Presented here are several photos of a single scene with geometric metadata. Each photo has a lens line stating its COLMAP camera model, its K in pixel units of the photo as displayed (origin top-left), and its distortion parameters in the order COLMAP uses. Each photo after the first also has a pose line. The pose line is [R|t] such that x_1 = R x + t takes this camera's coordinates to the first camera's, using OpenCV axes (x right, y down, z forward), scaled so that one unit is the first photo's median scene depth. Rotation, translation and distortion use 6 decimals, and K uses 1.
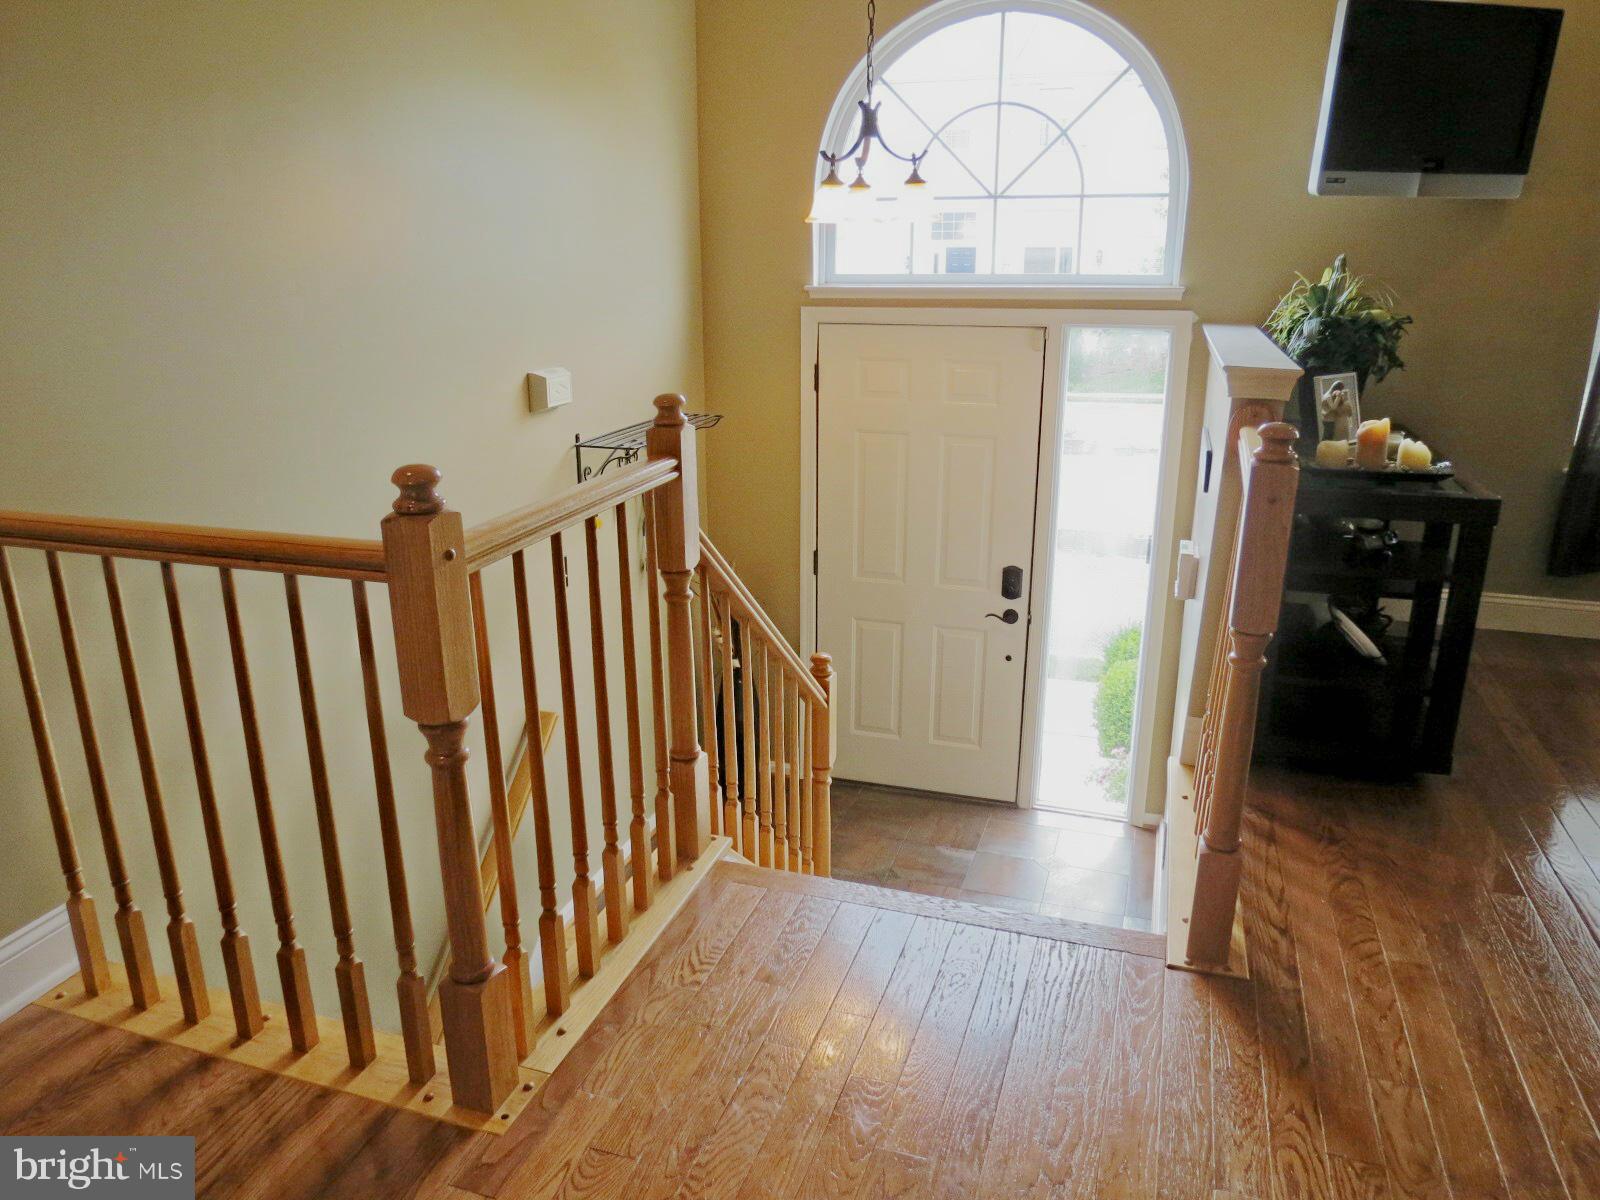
lens RADIAL K [[1125.5, 0, 794.1], [0, 1125.5, 605.0], [0, 0, 1]] dist [-0.033808, 0.002638]
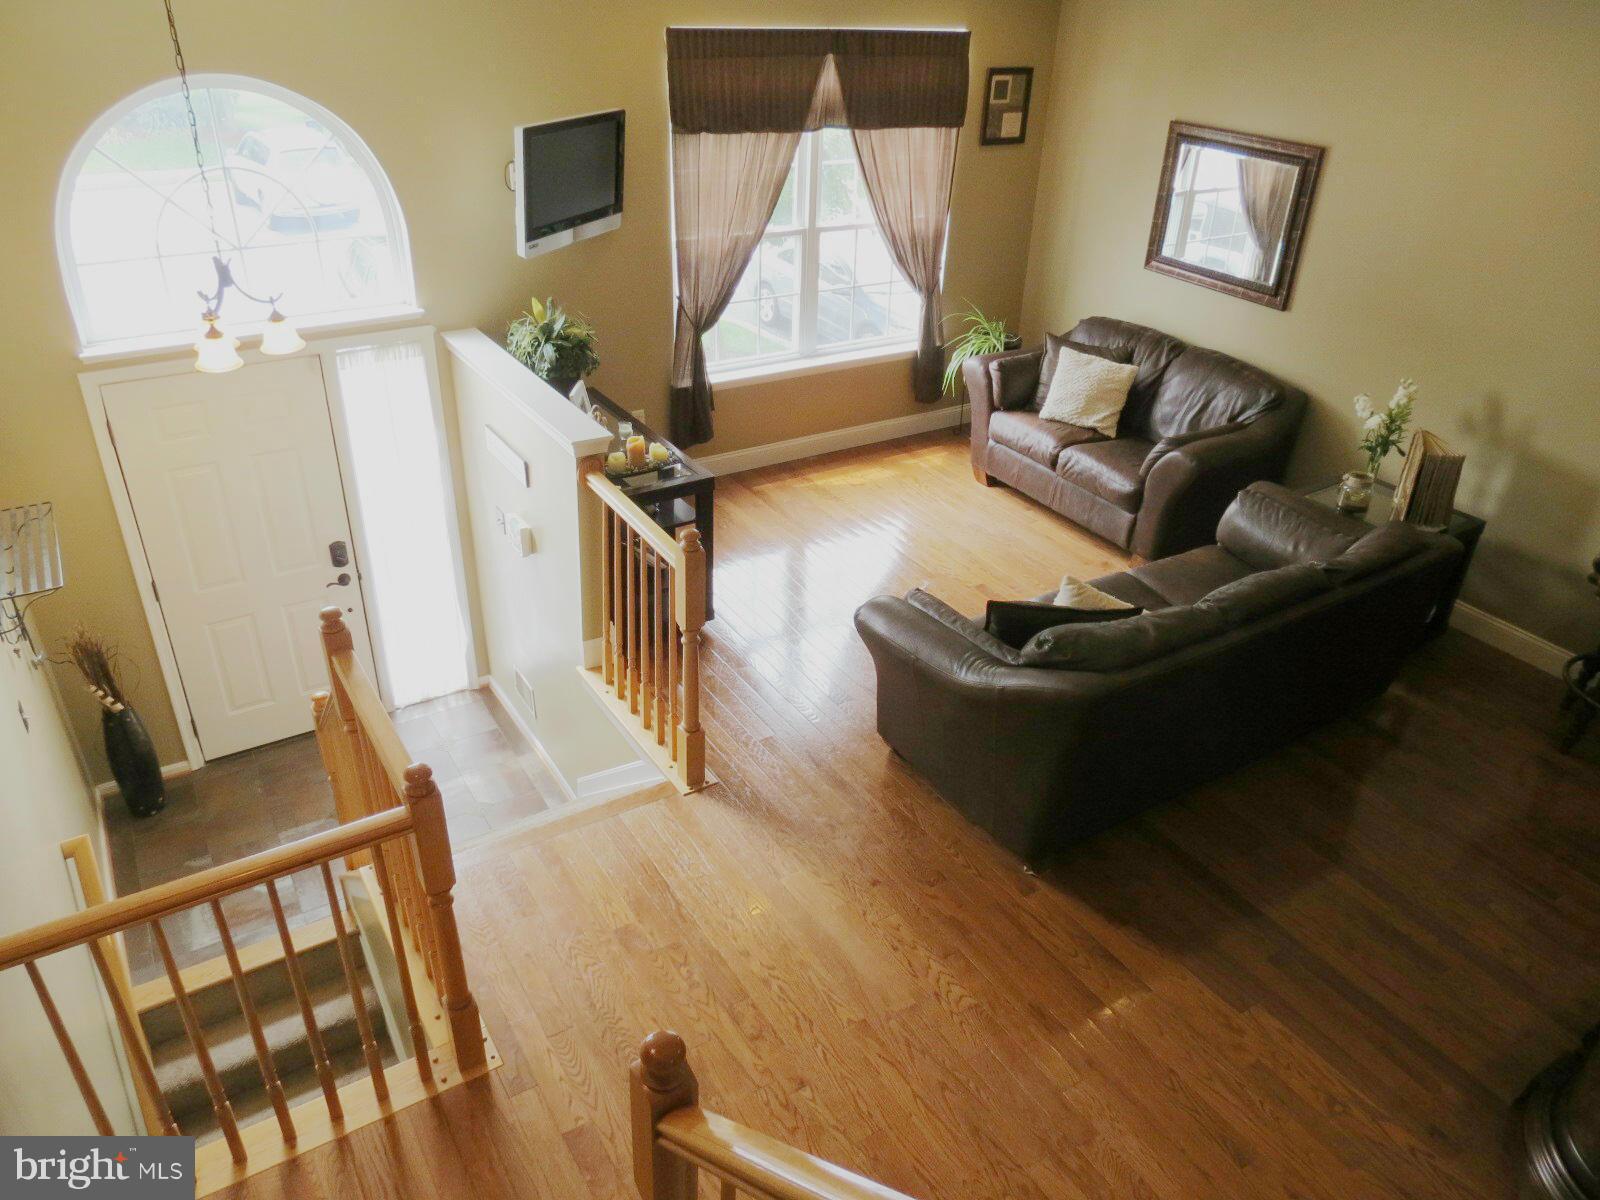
lens RADIAL K [[1125.5, 0, 794.1], [0, 1125.5, 605.0], [0, 0, 1]] dist [-0.033808, 0.002638]
pose [[0.633636, -0.365894, 0.681636, -0.476797], [0.195505, 0.928220, 0.316520, -0.357048], [-0.748521, -0.067295, 0.659688, -0.253631]]
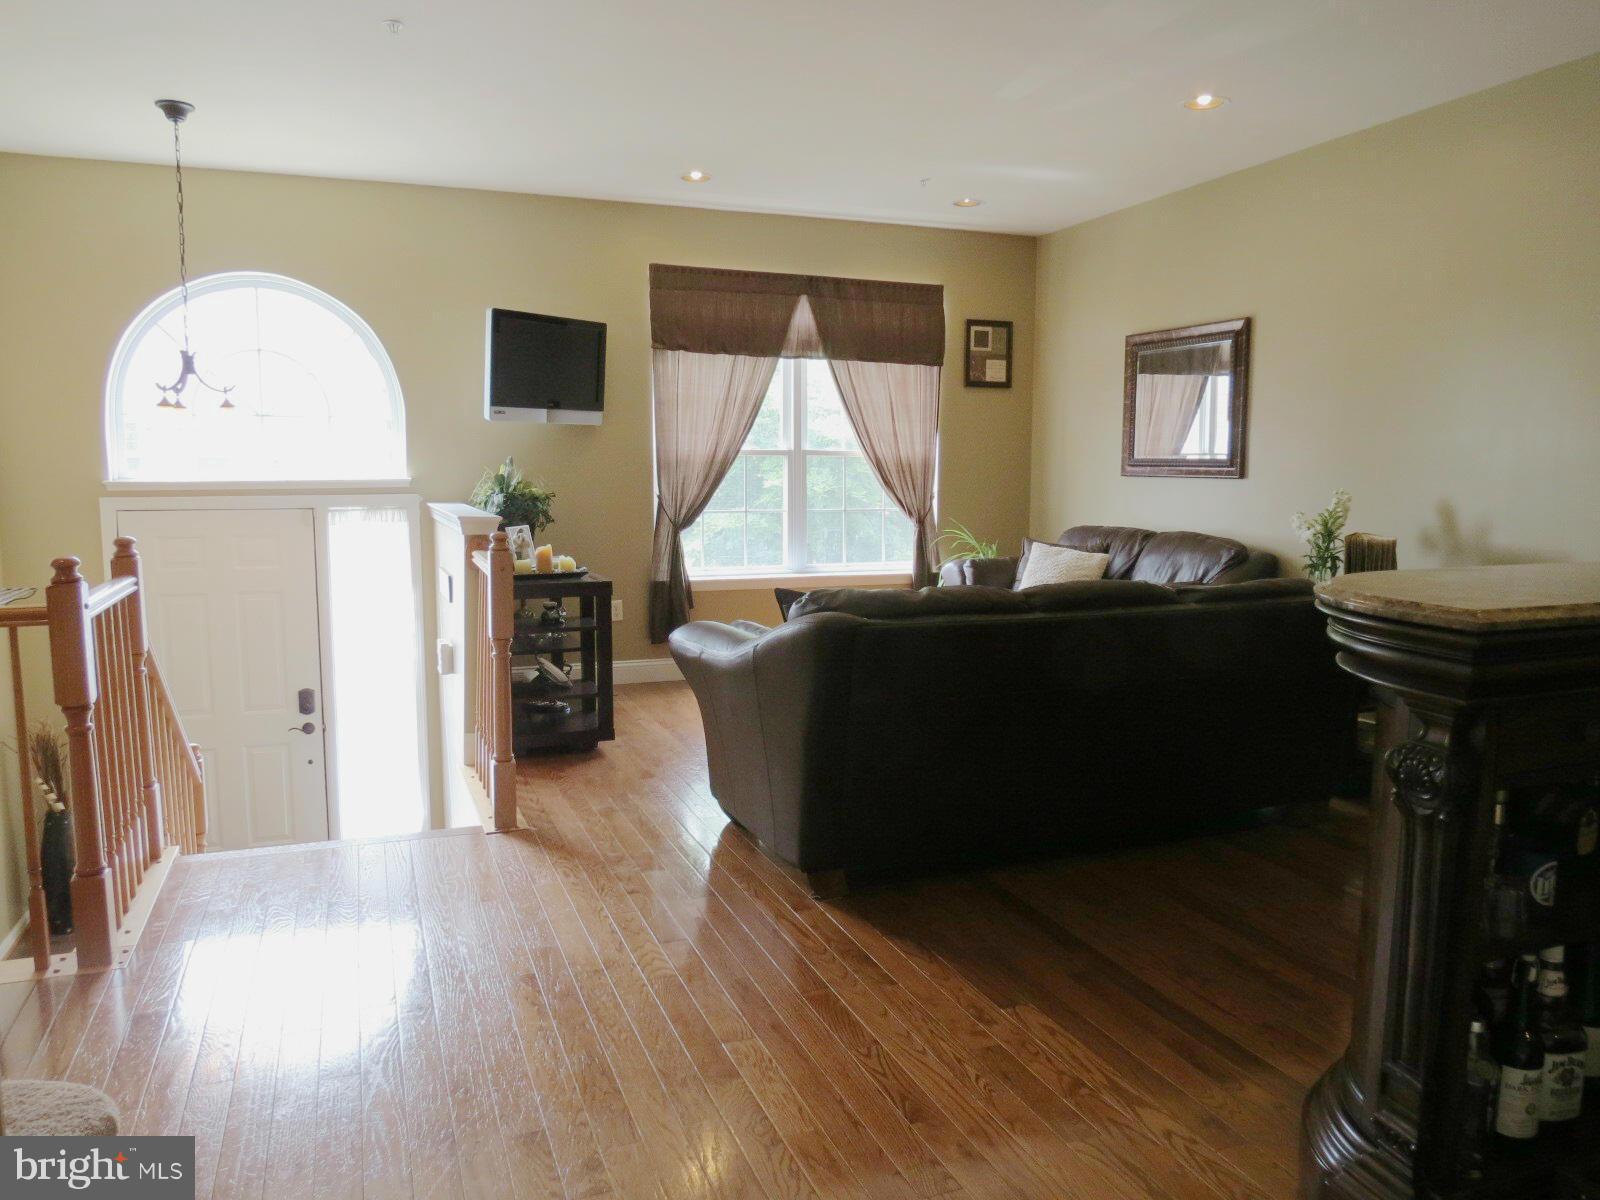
lens RADIAL K [[1125.5, 0, 794.1], [0, 1125.5, 605.0], [0, 0, 1]] dist [-0.033808, 0.002638]
pose [[0.766182, -0.070903, 0.638700, -0.263346], [0.184327, 0.976379, -0.112728, 0.166017], [-0.615621, 0.204100, 0.761153, -0.481476]]
